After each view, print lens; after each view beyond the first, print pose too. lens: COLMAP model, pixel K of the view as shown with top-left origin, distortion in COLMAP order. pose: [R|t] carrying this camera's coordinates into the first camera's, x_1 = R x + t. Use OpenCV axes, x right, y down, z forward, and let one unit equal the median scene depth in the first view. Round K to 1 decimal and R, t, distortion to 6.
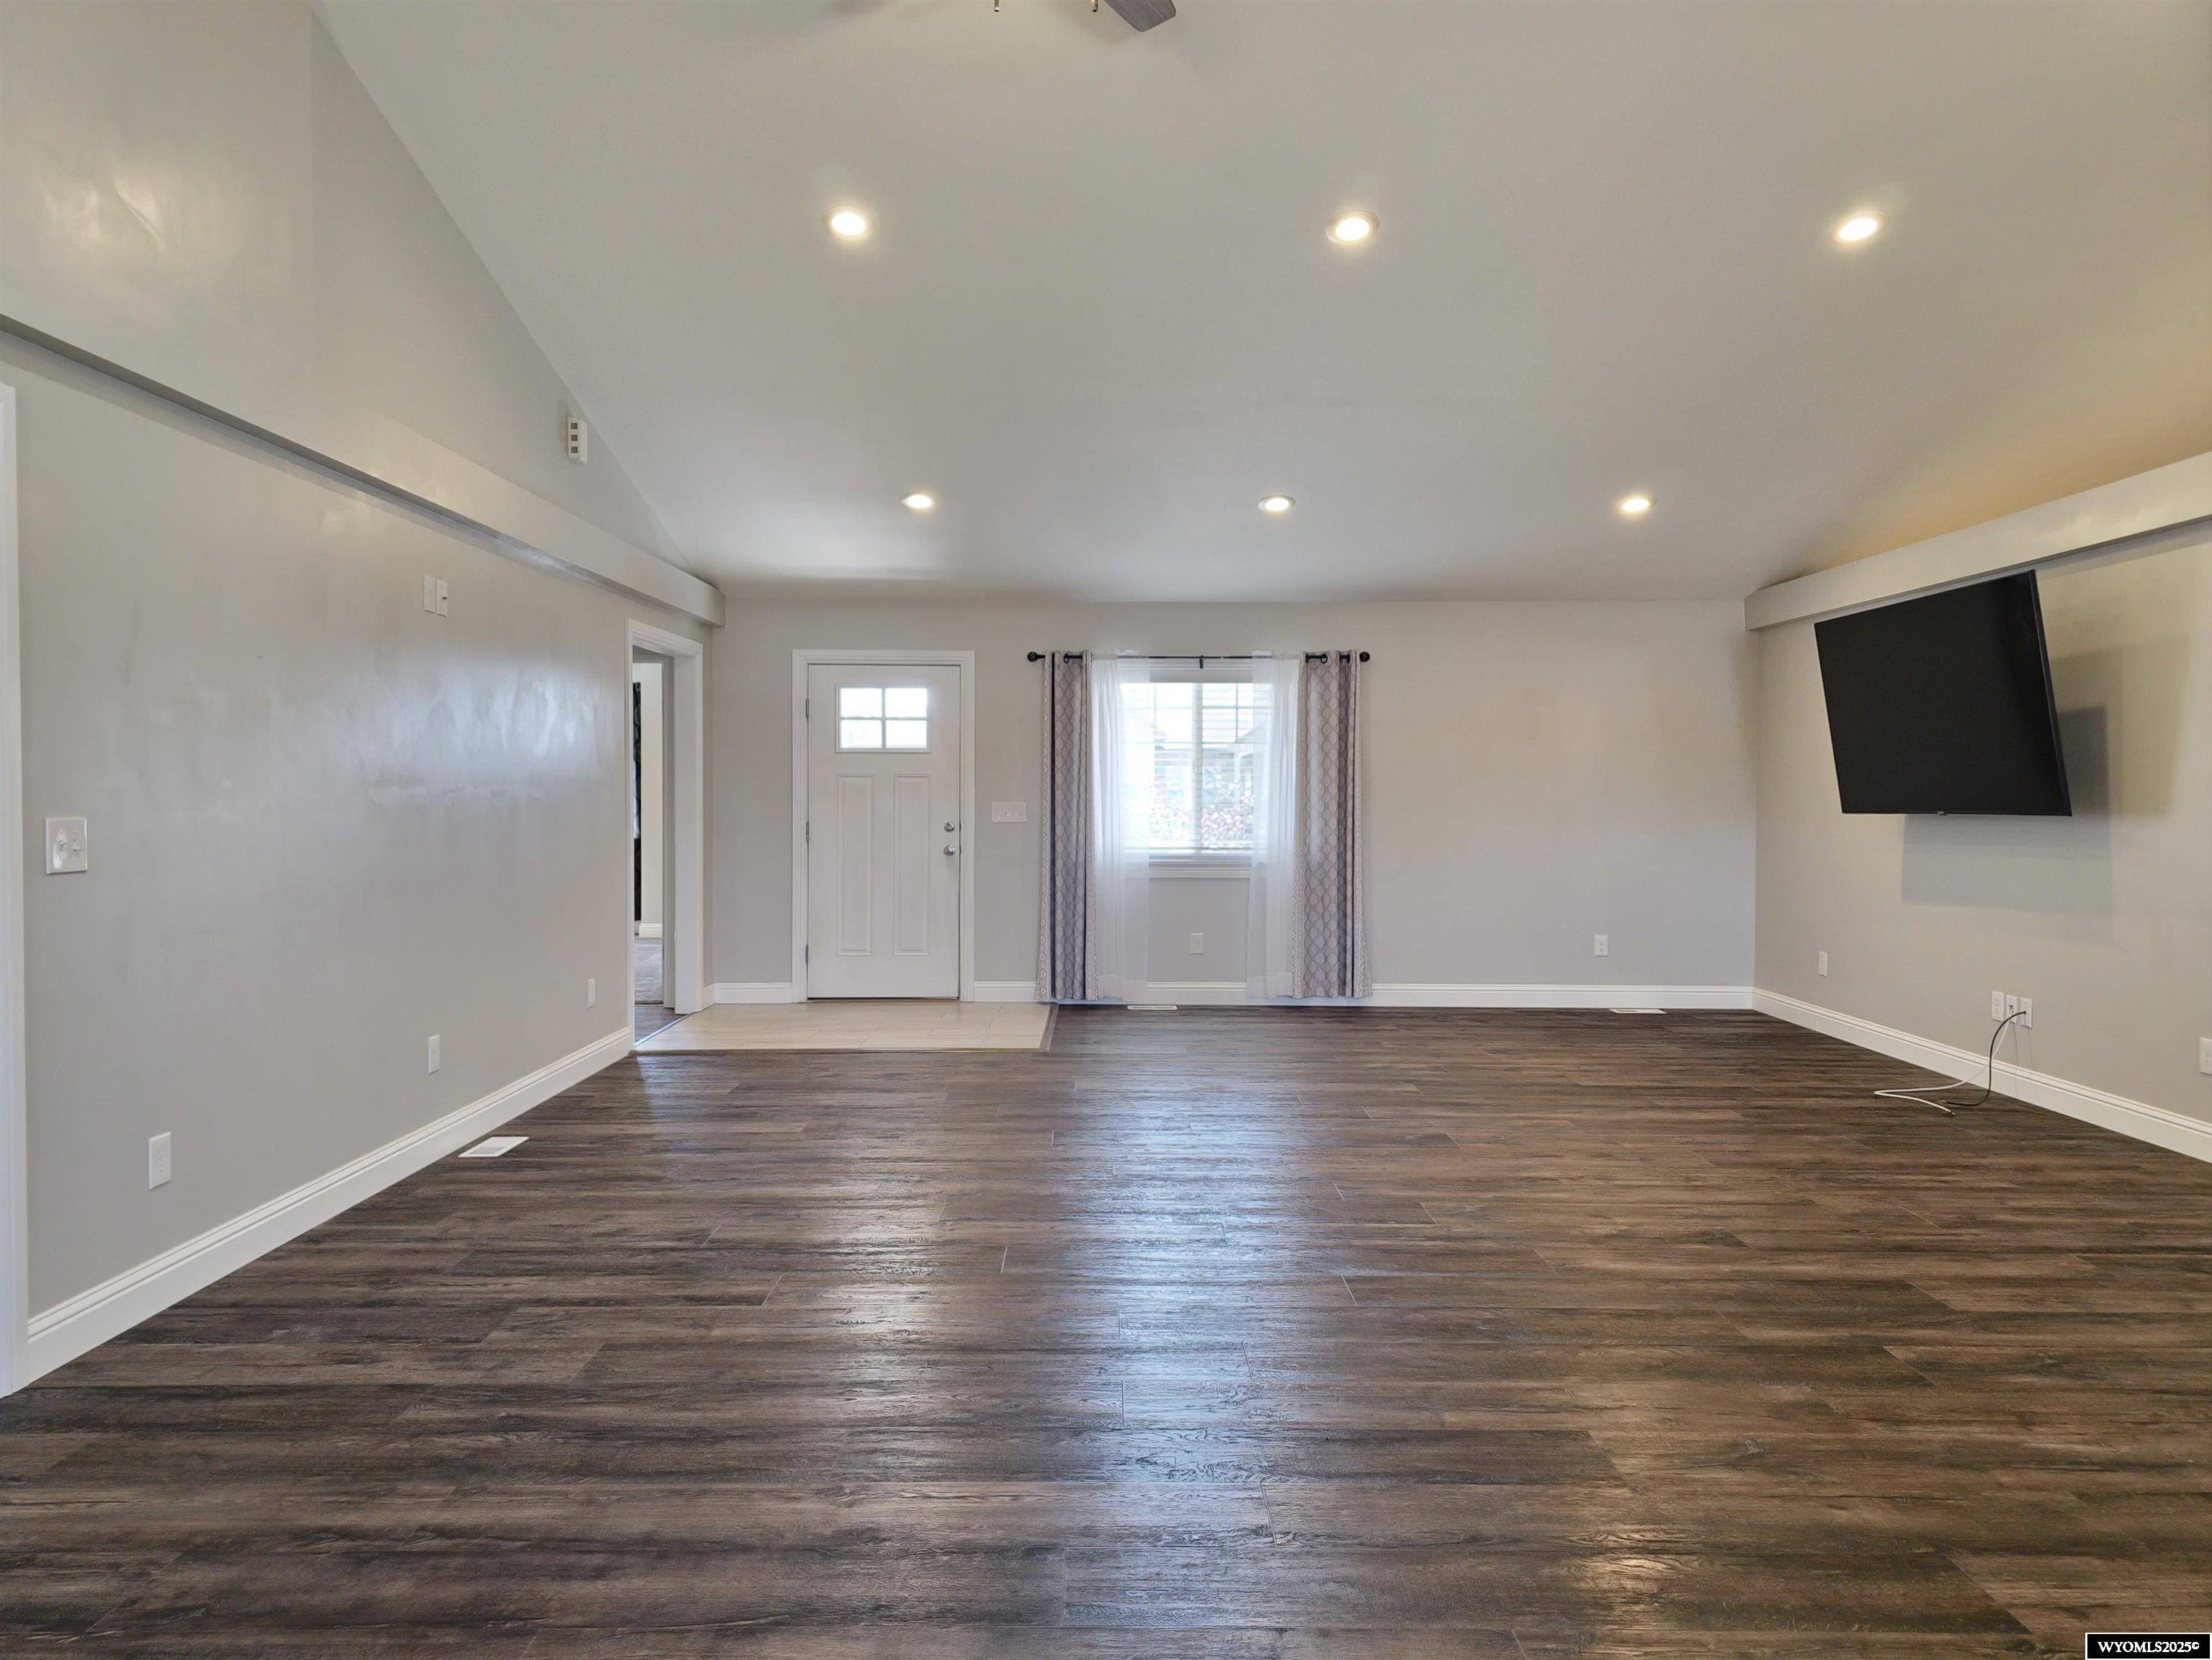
lens RADIAL K [[1529.8, 0, 1107.7], [0, 1529.8, 849.8], [0, 0, 1]] dist [0.073021, -0.075580]
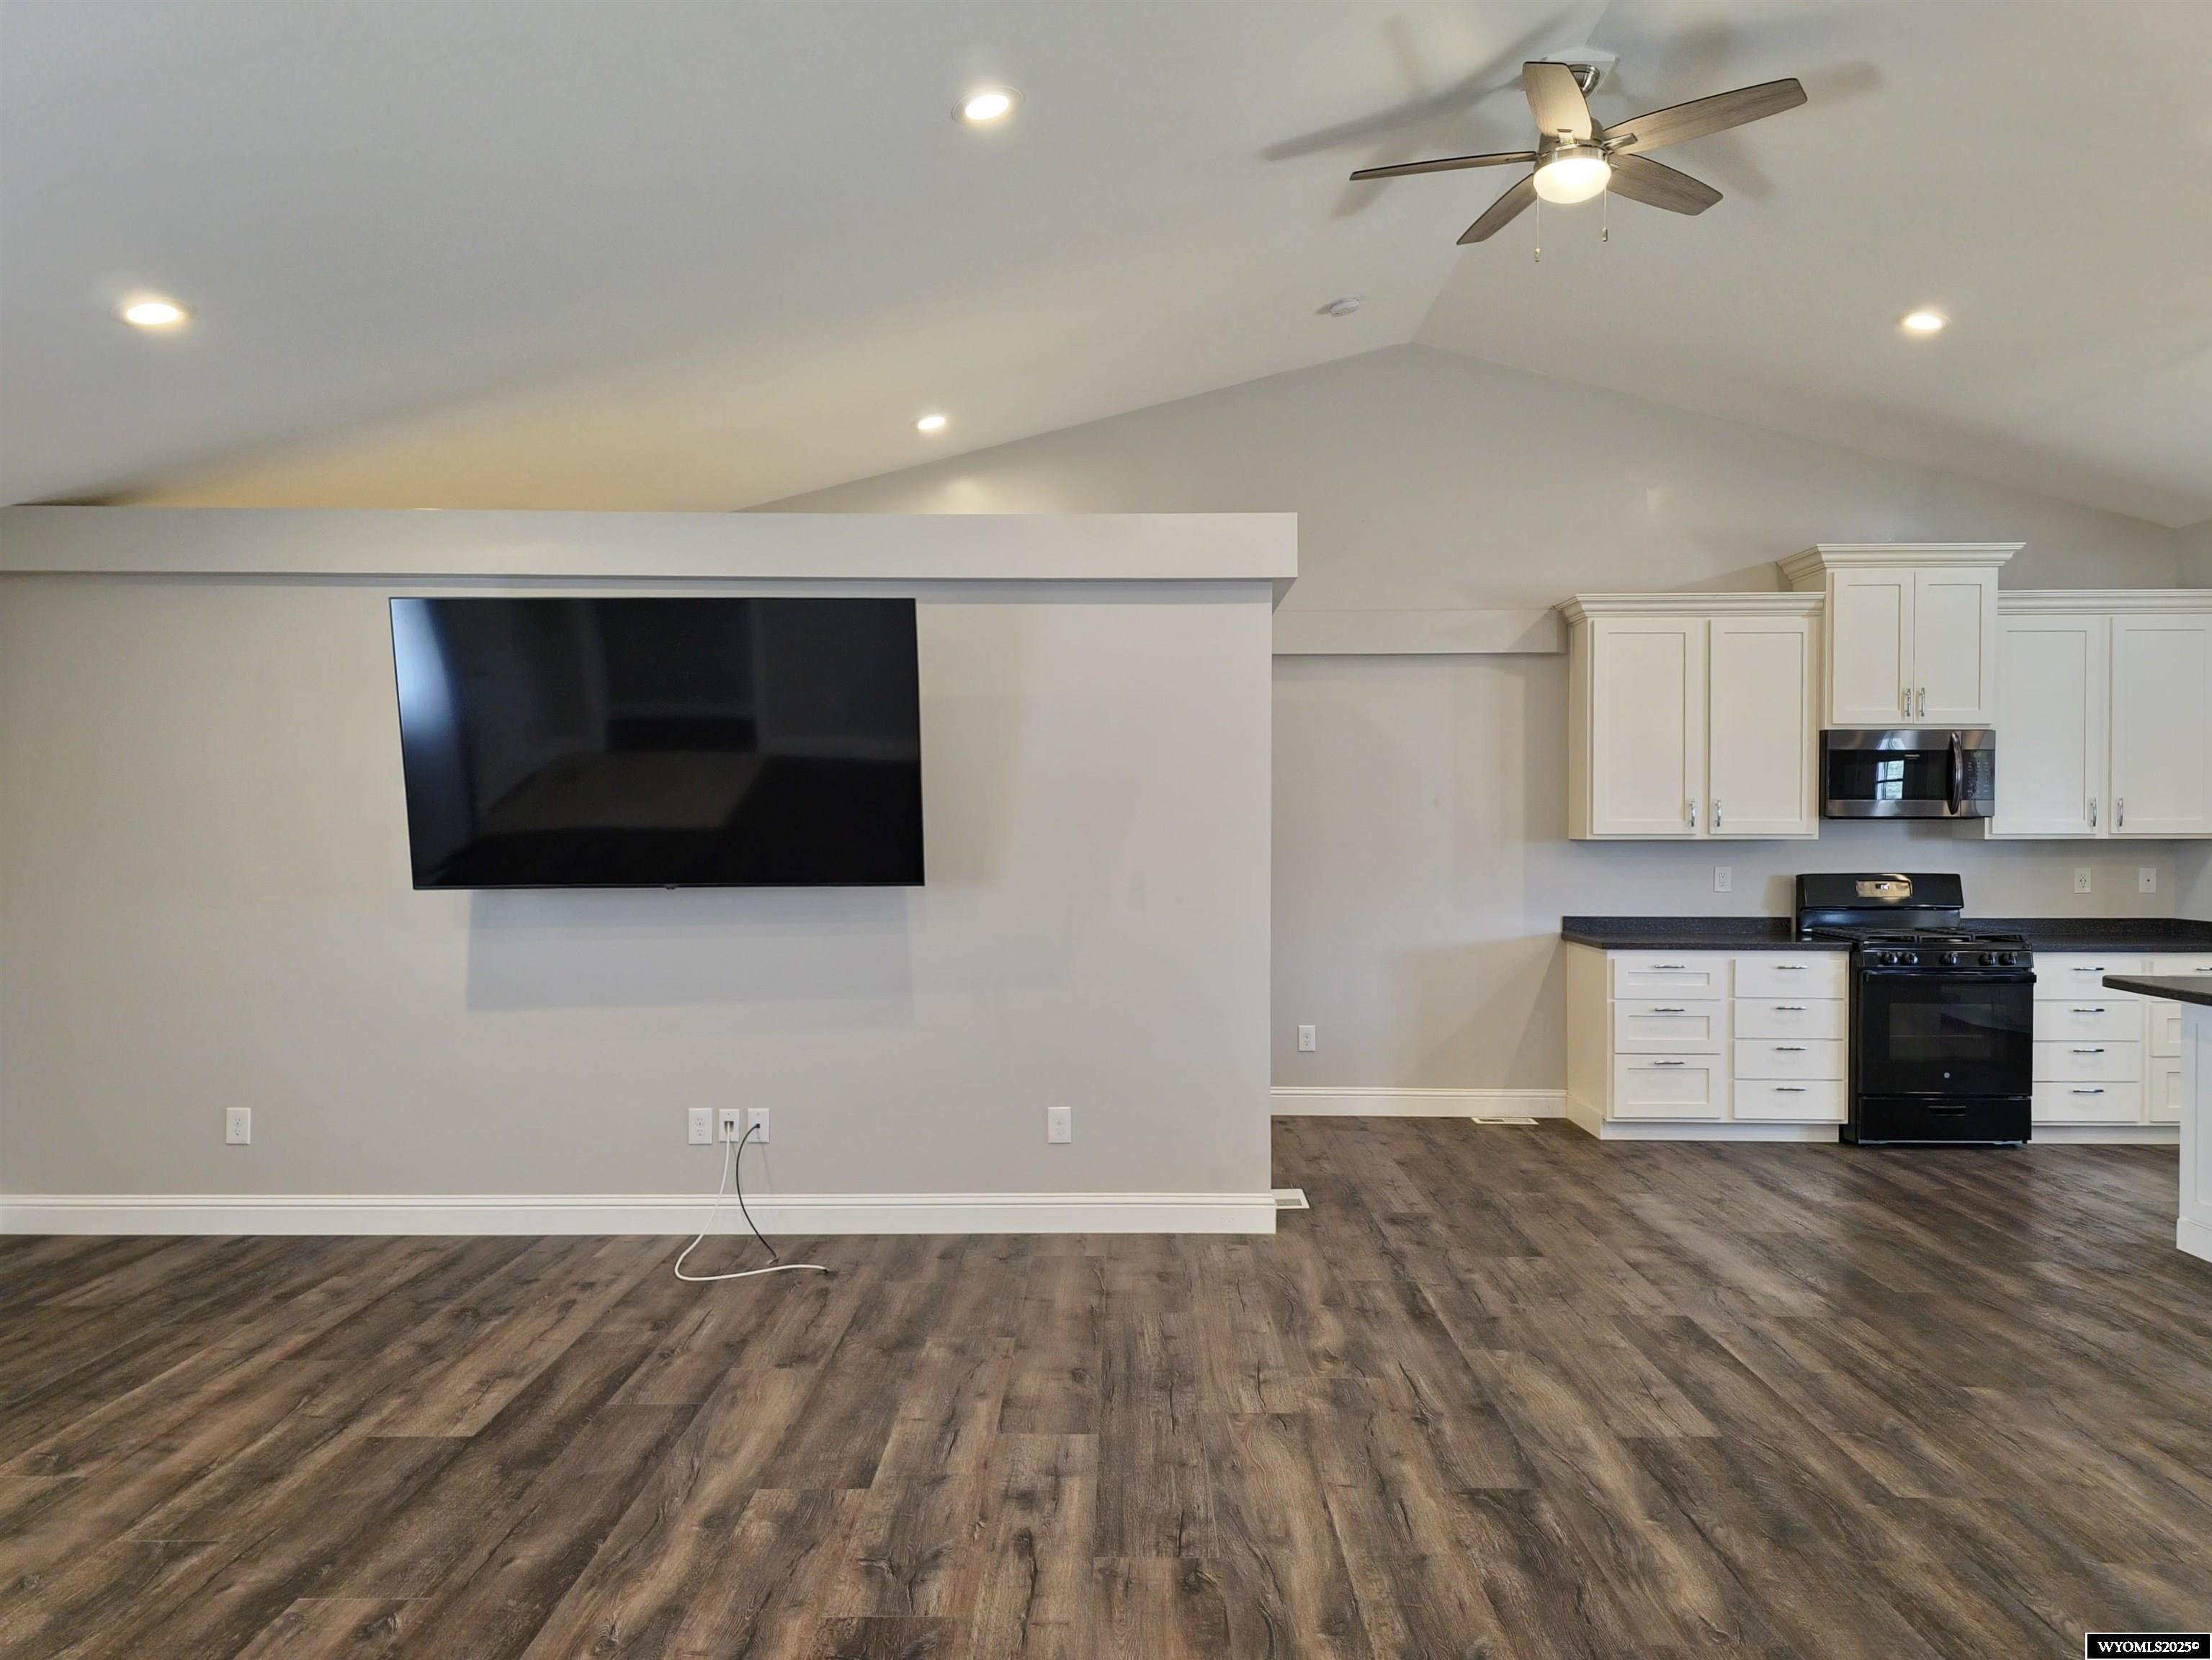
lens RADIAL K [[1529.8, 0, 1107.7], [0, 1529.8, 849.8], [0, 0, 1]] dist [0.073021, -0.075580]
pose [[0.005112, -0.014587, 0.999881, -0.339110], [0.036081, 0.999245, 0.014393, -0.070992], [-0.999336, 0.036003, 0.005634, 1.228812]]
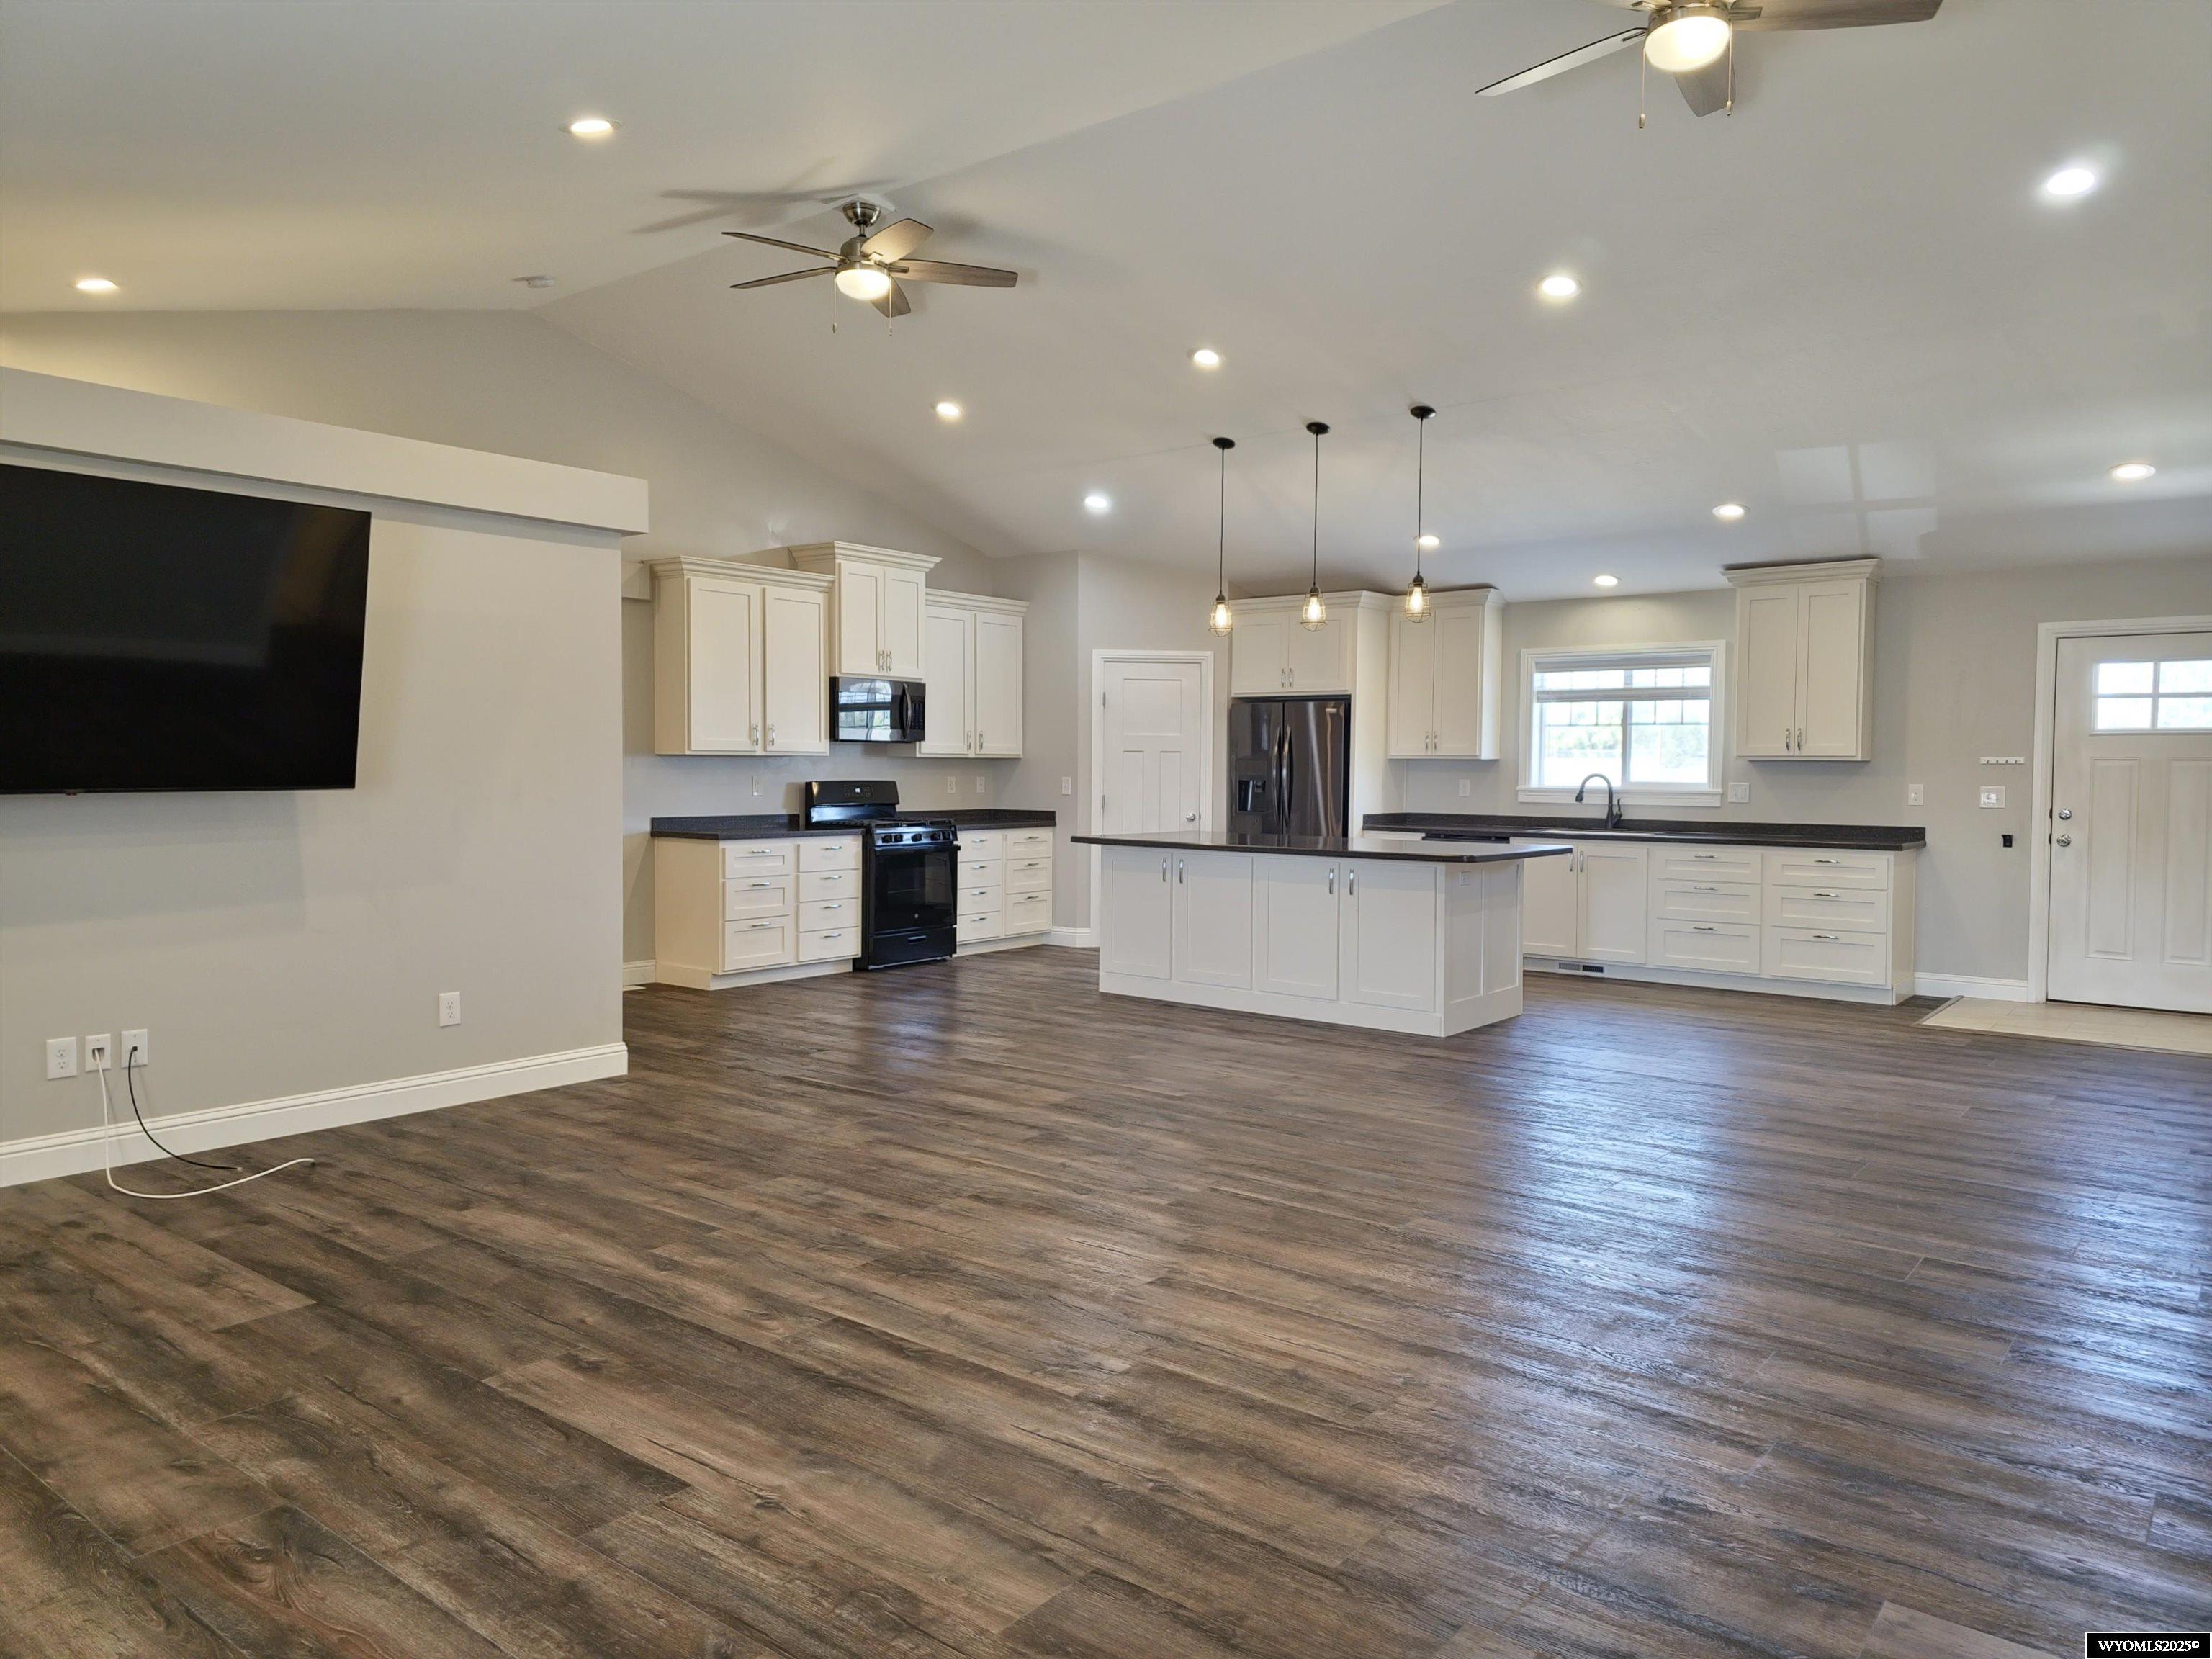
lens RADIAL K [[1498.5, 0, 1107.0], [0, 1498.5, 818.4], [0, 0, 1]] dist [0.077379, -0.059798]
pose [[-0.777138, -0.031070, 0.628563, -0.393847], [0.013762, 0.997703, 0.066331, -0.080551], [-0.629180, 0.060198, -0.774925, 1.968044]]
